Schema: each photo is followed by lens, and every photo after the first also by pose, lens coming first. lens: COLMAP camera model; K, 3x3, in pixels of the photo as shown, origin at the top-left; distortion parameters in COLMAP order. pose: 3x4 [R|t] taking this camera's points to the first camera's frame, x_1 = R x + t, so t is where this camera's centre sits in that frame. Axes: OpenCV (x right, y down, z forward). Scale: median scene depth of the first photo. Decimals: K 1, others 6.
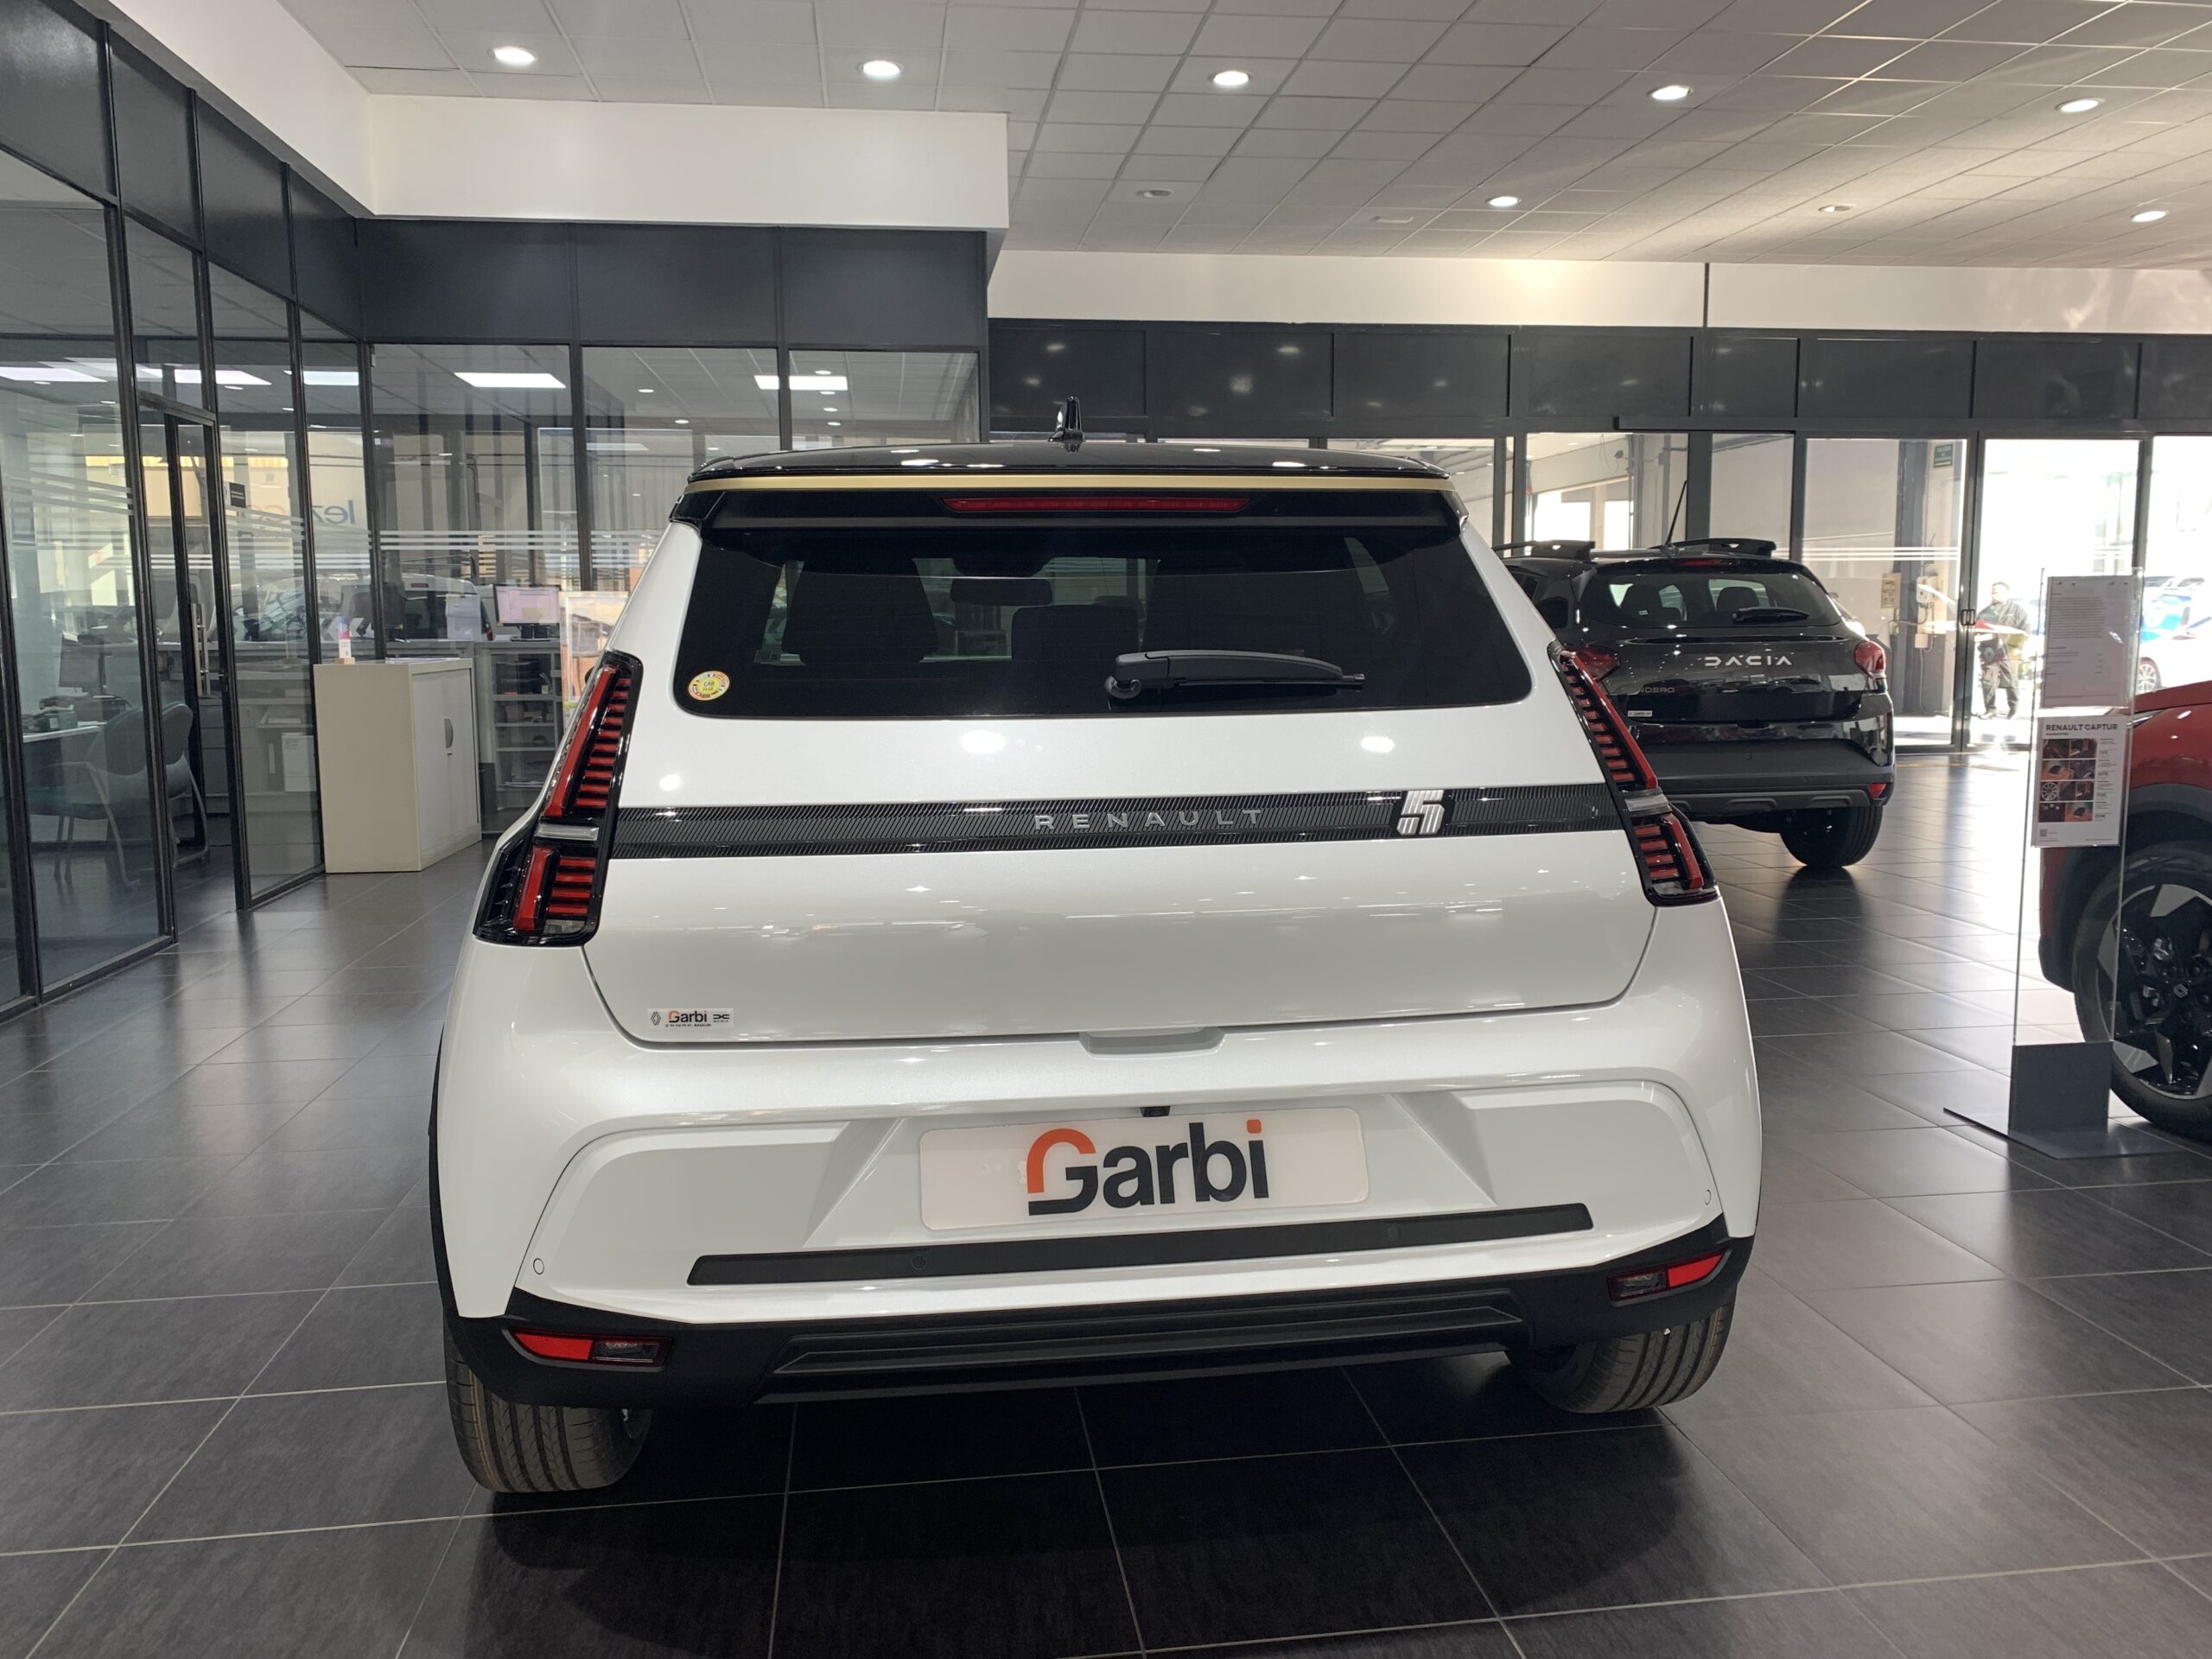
lens RADIAL K [[1648.7, 0, 1106.0], [0, 1648.7, 829.5], [0, 0, 1]] dist [0.037701, -0.038692]
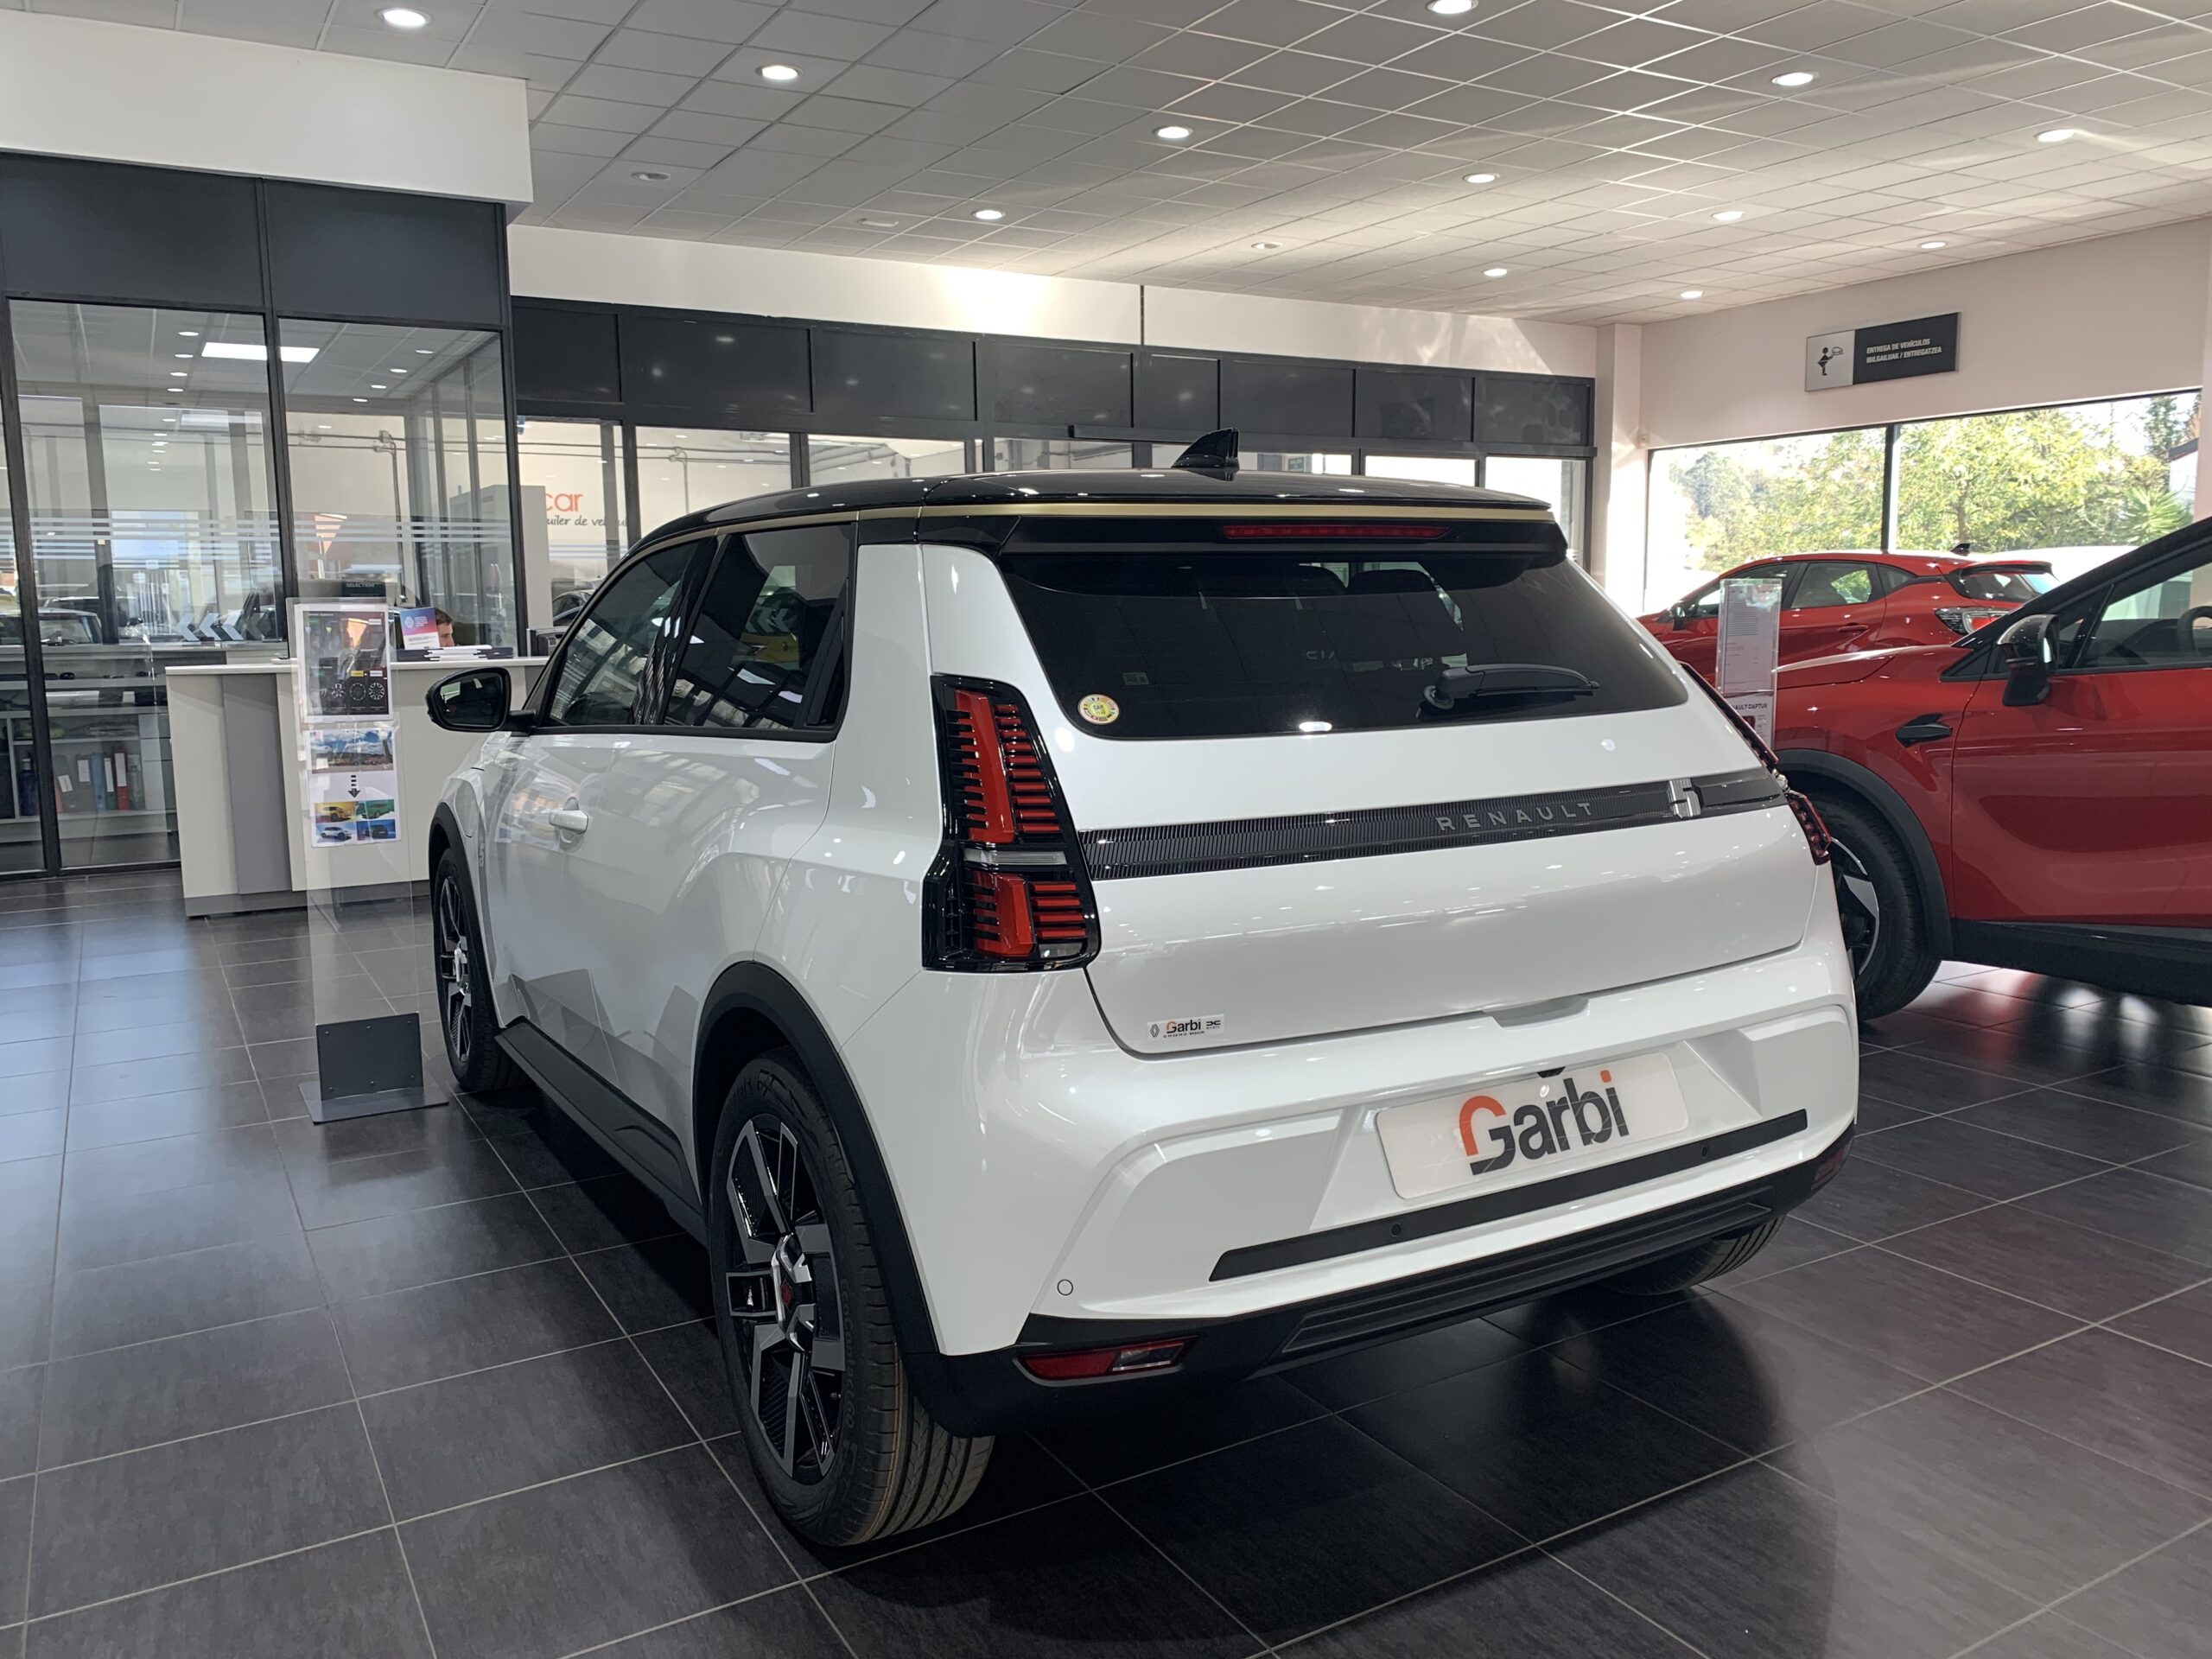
lens RADIAL K [[1648.7, 0, 1106.0], [0, 1648.7, 829.5], [0, 0, 1]] dist [0.037701, -0.038692]
pose [[0.927713, -0.054670, 0.369269, -0.655417], [0.052980, 0.998487, 0.014723, -0.028731], [-0.369515, 0.005905, 0.929206, 0.049653]]
